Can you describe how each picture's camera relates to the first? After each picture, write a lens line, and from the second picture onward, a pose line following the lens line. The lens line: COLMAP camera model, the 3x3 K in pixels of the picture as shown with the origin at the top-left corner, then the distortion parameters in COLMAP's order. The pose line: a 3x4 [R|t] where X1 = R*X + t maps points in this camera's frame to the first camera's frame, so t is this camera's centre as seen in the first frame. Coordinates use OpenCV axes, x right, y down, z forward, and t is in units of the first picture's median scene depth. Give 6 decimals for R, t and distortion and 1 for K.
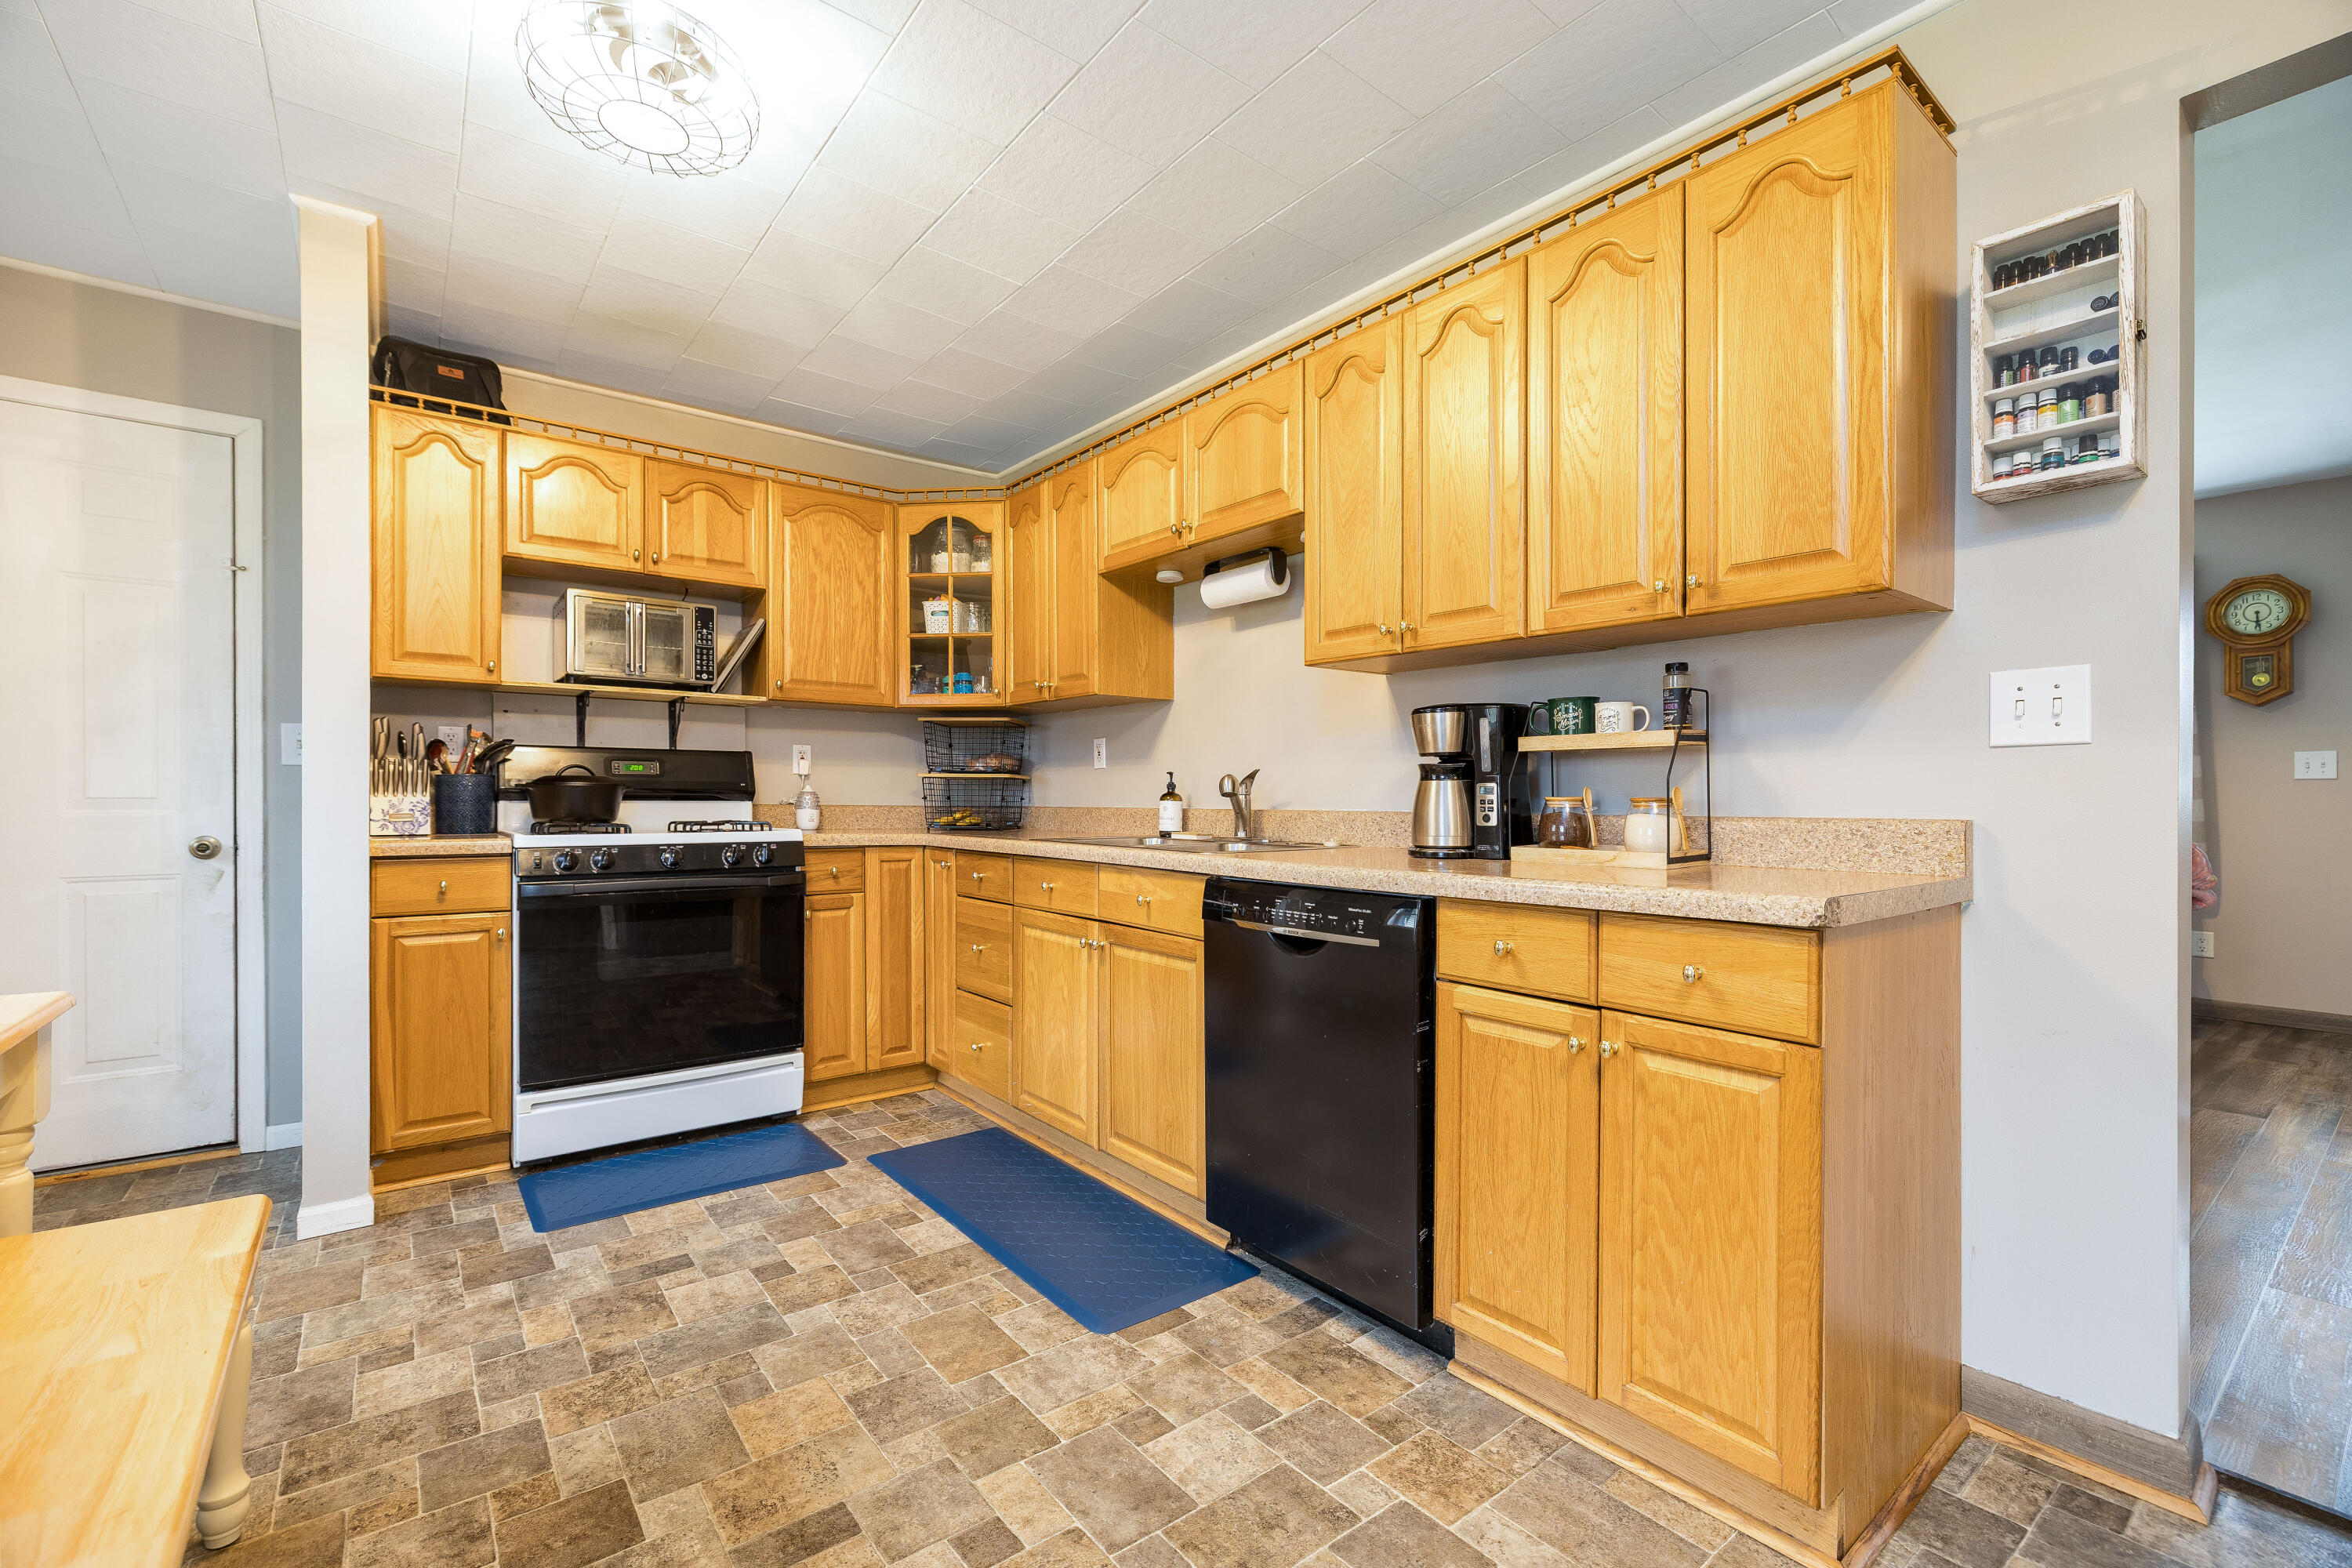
lens RADIAL K [[1051.4, 0, 1142.4], [0, 1051.4, 784.4], [0, 0, 1]] dist [-0.002023, 0.001680]
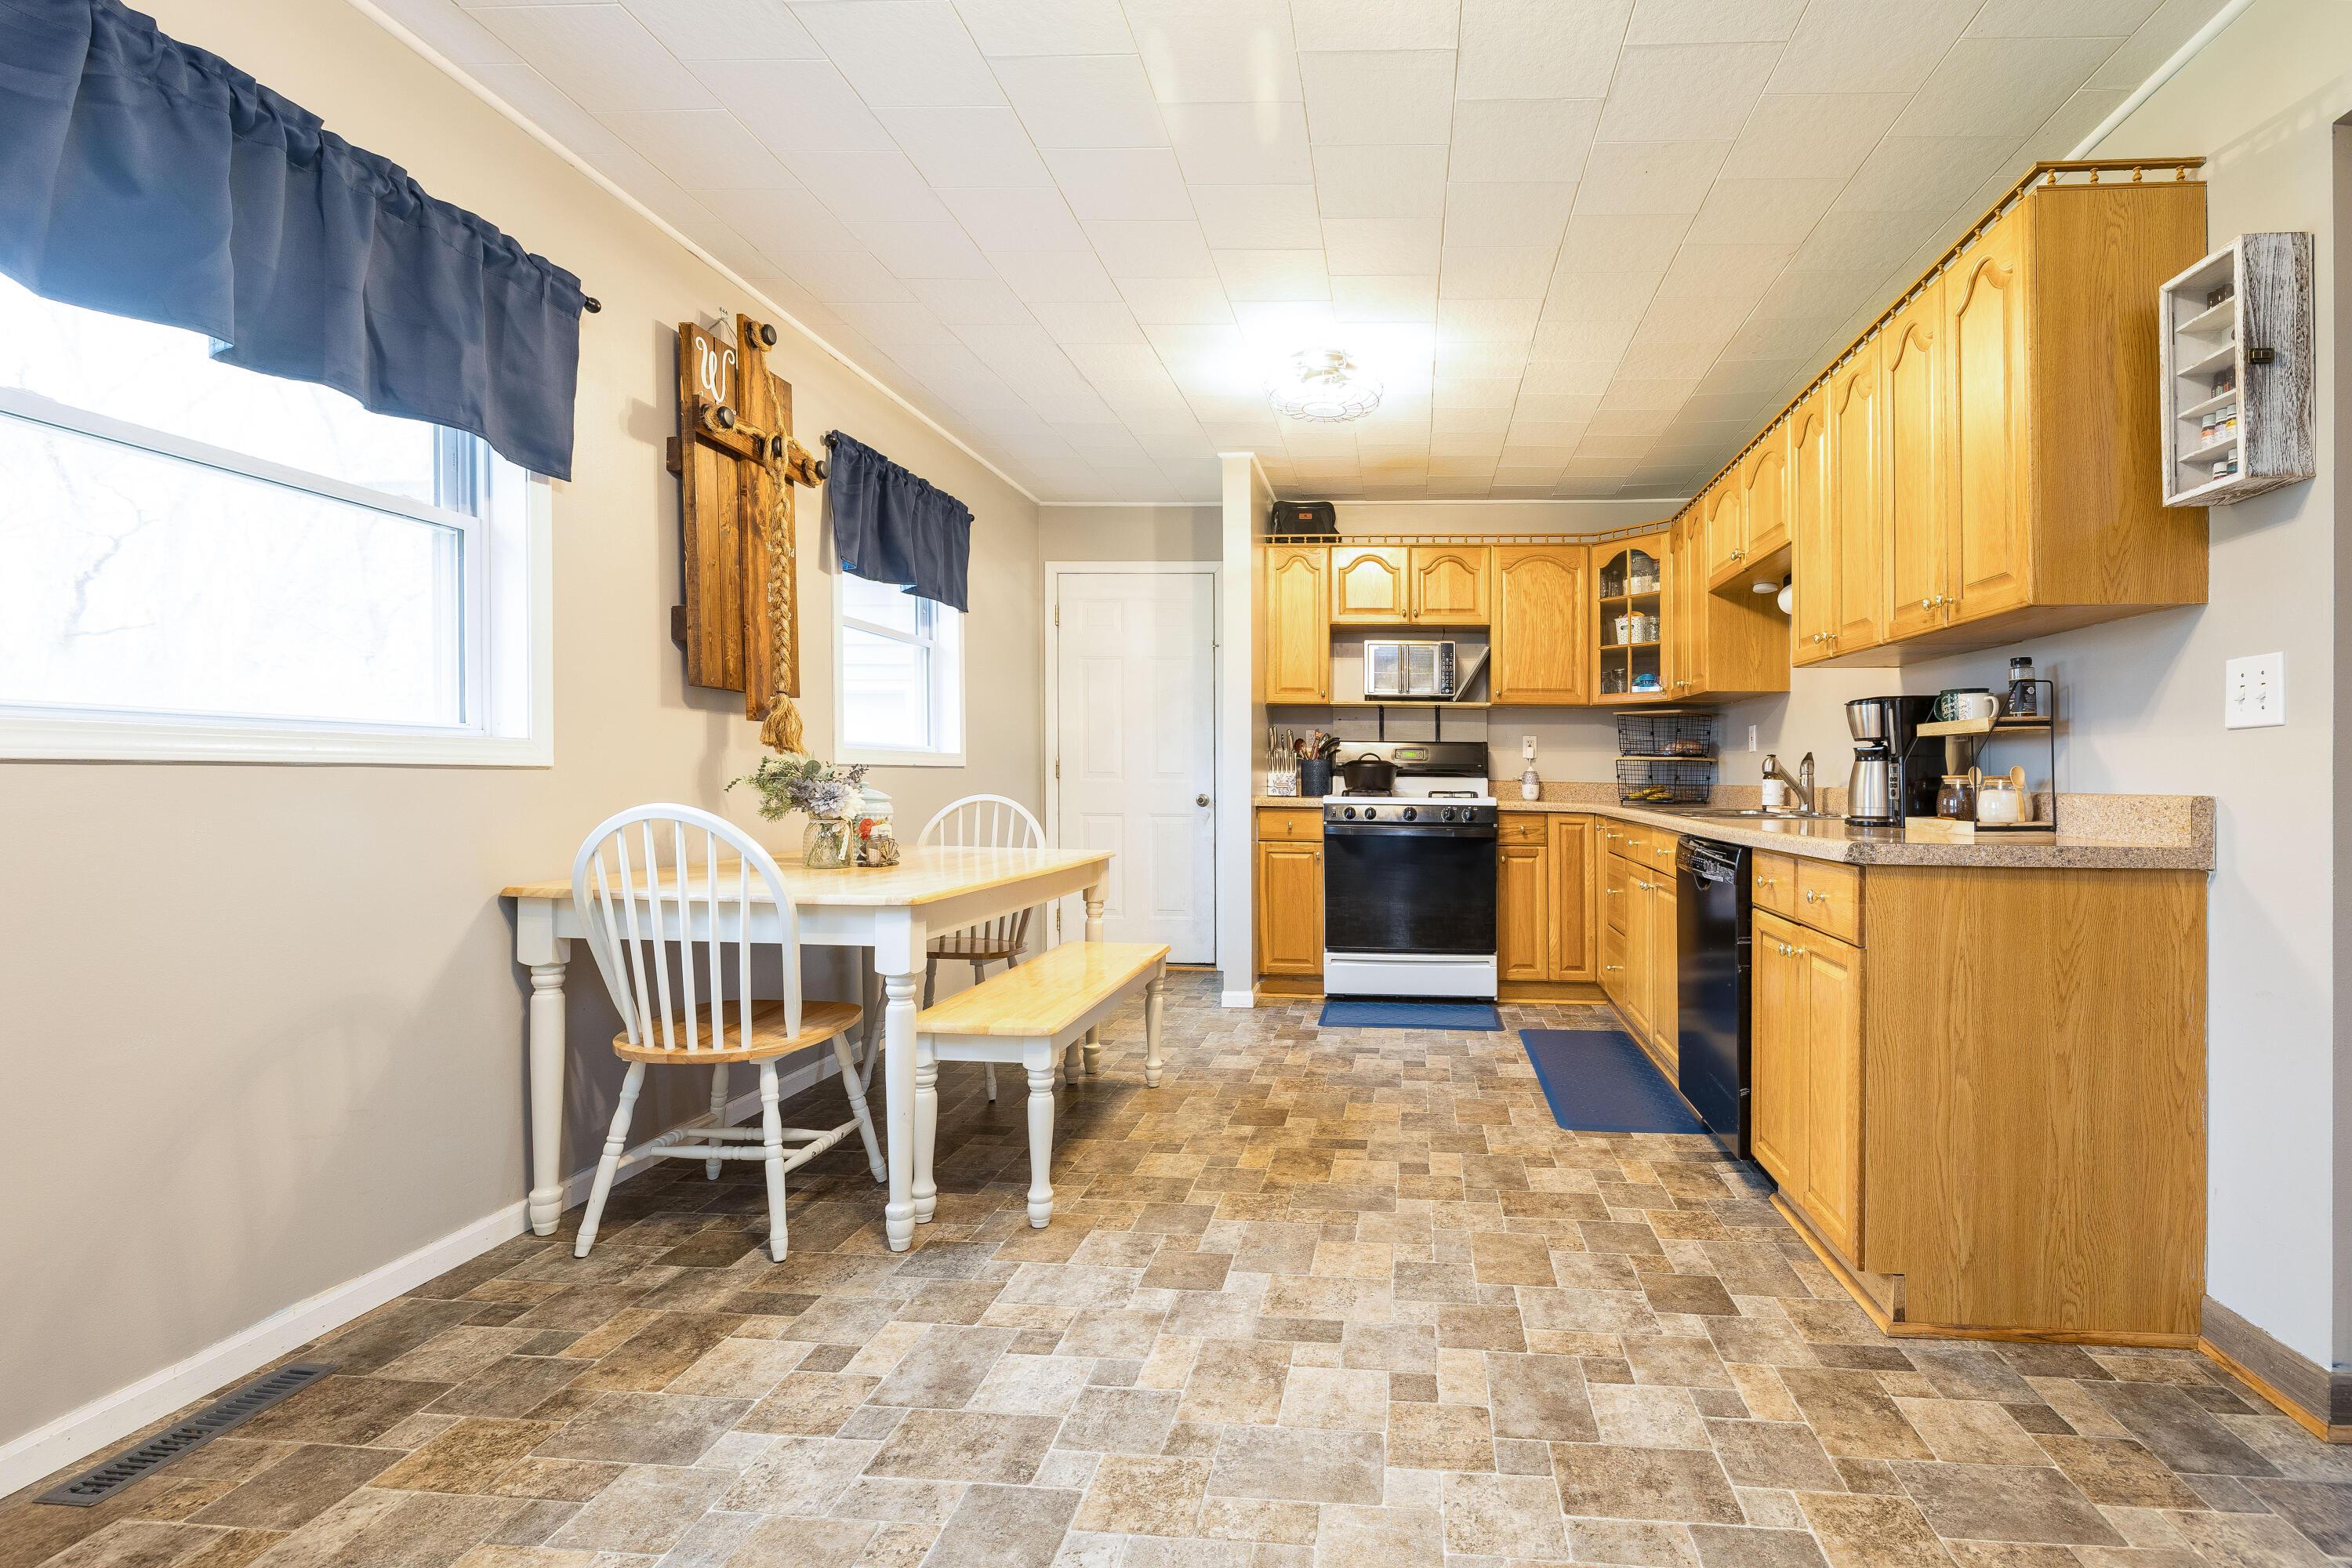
lens RADIAL K [[1051.4, 0, 1180.3], [0, 1051.4, 773.2], [0, 0, 1]] dist [-0.002023, 0.001680]
pose [[0.673423, 0.004992, -0.739241, 0.483468], [-0.000945, 0.999982, 0.005891, 0.002658], [0.739257, -0.003268, 0.673415, -0.290228]]
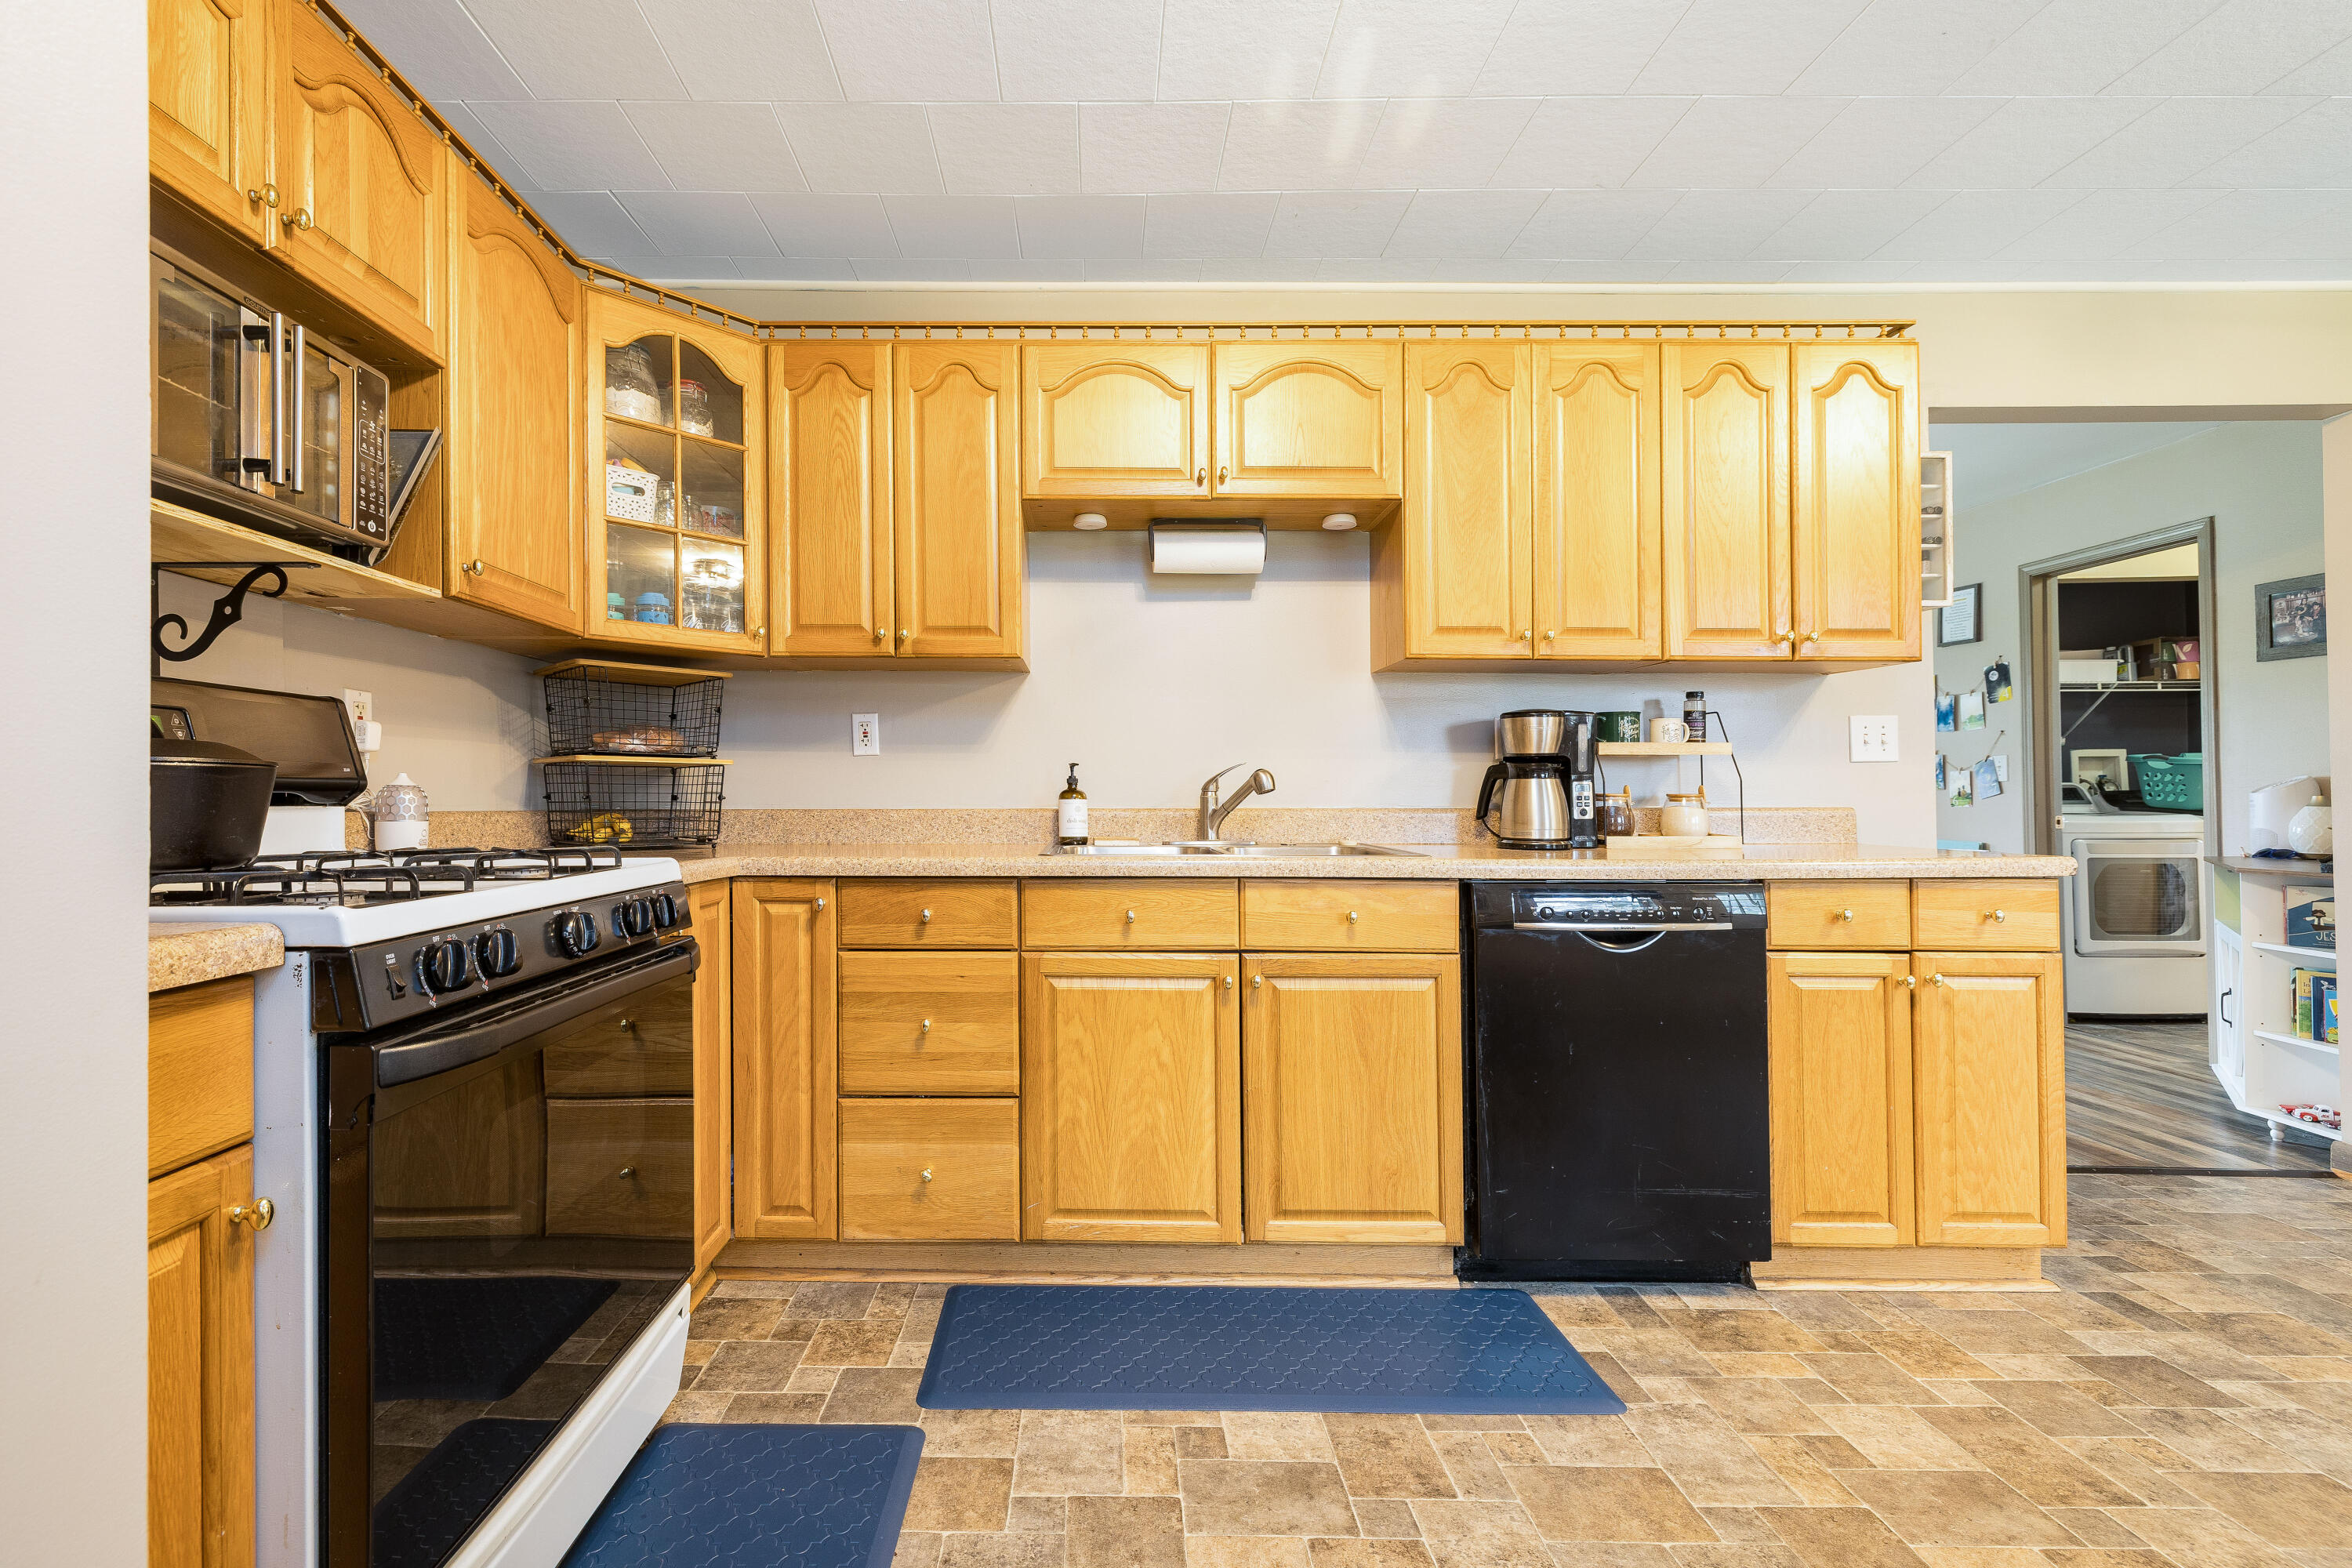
lens RADIAL K [[1051.4, 0, 1160.5], [0, 1051.4, 765.8], [0, 0, 1]] dist [-0.002023, 0.001680]
pose [[0.588530, 0.020991, 0.808203, -0.631515], [-0.007979, 0.999765, -0.020156, 0.006000], [-0.808436, 0.005413, 0.588560, 0.513163]]
